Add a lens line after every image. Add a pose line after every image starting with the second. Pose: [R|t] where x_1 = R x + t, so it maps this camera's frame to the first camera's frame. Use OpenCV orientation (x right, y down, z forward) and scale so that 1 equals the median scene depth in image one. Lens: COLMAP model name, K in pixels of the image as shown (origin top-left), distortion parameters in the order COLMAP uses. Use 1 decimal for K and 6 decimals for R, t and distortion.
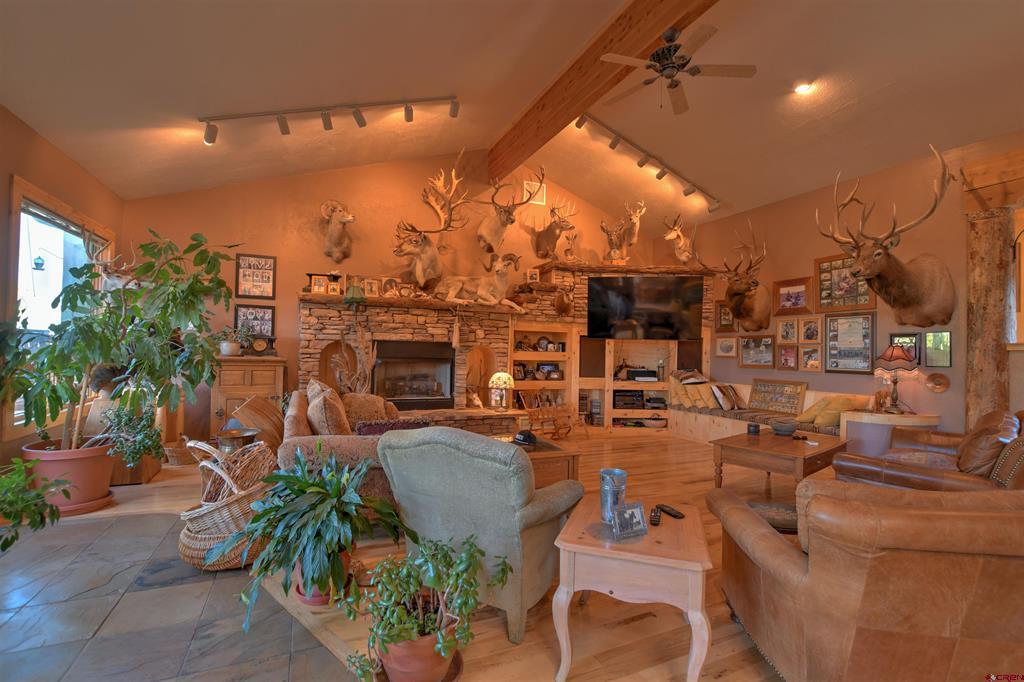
lens RADIAL K [[452.4, 0, 502.8], [0, 452.4, 343.5], [0, 0, 1]] dist [-0.029853, 0.004621]
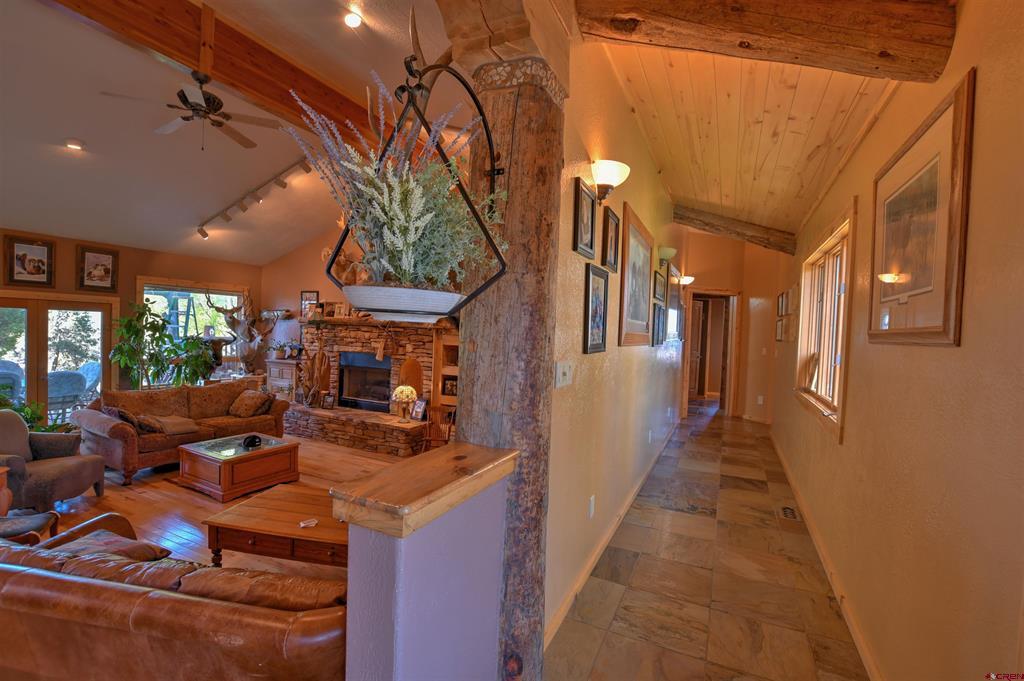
lens RADIAL K [[452.4, 0, 496.5], [0, 452.4, 344.3], [0, 0, 1]] dist [-0.029853, 0.004621]
pose [[0.656182, 0.023609, -0.754233, 0.884178], [-0.014402, 0.999720, 0.018764, -0.052397], [0.754465, -0.001450, 0.656338, 0.441106]]
